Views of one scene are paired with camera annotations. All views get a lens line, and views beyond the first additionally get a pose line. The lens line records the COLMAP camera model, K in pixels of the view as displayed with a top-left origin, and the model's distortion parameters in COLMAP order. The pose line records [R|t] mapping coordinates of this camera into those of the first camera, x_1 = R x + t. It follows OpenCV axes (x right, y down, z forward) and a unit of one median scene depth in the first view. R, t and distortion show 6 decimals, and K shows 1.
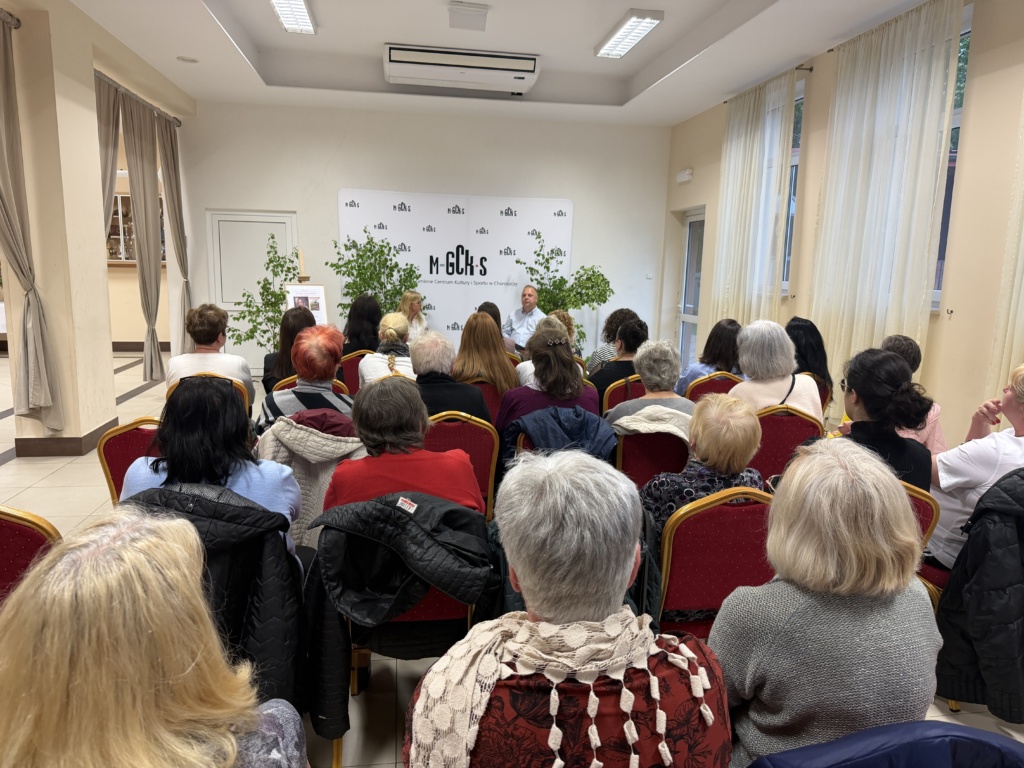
lens RADIAL K [[711.6, 0, 512.4], [0, 711.6, 388.3], [0, 0, 1]] dist [0.018423, -0.034369]
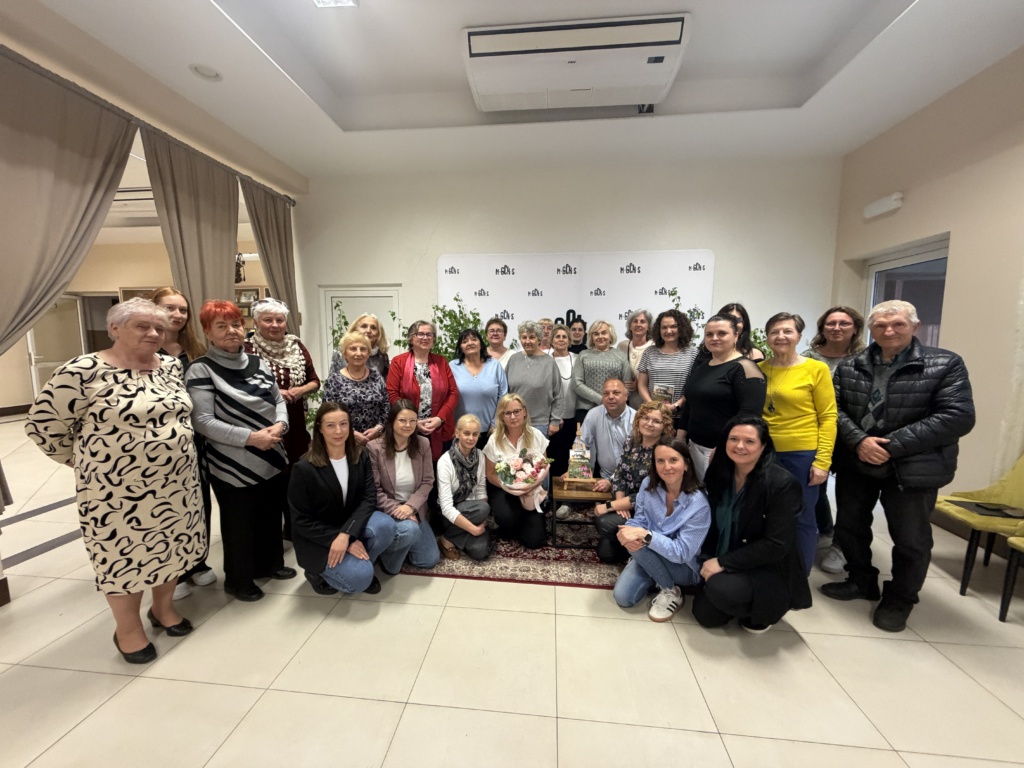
lens RADIAL K [[408.5, 0, 502.5], [0, 408.5, 386.3], [0, 0, 1]] dist [-0.014474, -0.000126]
pose [[0.965028, 0.007610, -0.262038, -0.024667], [-0.023729, 0.998011, -0.058407, -0.081822], [0.261072, 0.062582, 0.963289, 0.525397]]
